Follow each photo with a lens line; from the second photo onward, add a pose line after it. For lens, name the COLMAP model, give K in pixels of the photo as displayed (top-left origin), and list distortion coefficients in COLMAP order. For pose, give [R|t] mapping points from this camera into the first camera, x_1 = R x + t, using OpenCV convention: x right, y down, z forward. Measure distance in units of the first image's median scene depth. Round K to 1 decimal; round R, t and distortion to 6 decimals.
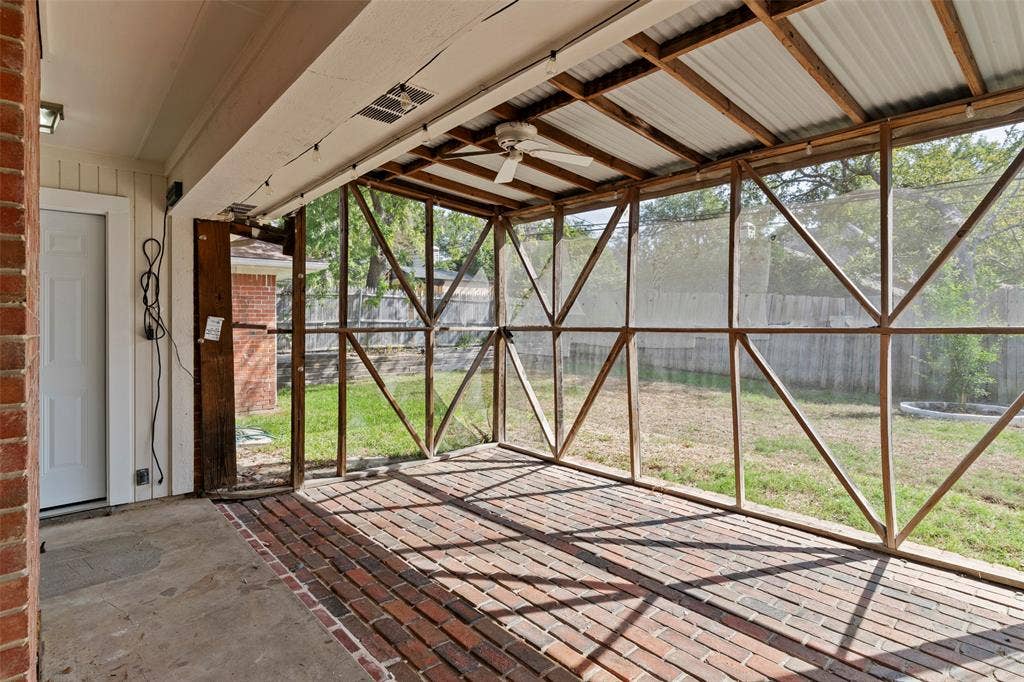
lens RADIAL K [[491.2, 0, 514.0], [0, 491.2, 330.8], [0, 0, 1]] dist [-0.001460, -0.000406]
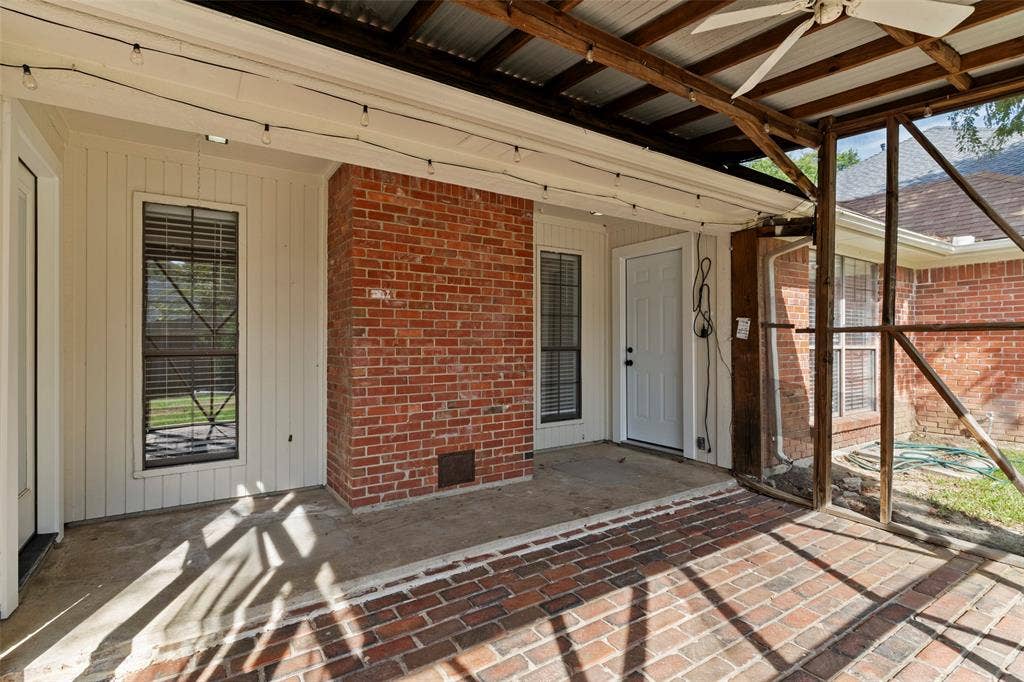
lens RADIAL K [[512.9, 0, 514.8], [0, 512.9, 342.2], [0, 0, 1]] dist [0.002398, -0.002369]
pose [[-0.151498, 0.015345, -0.988338, 0.601194], [0.002112, 0.999882, 0.015200, 0.008136], [0.988455, 0.000215, -0.151513, 0.660208]]
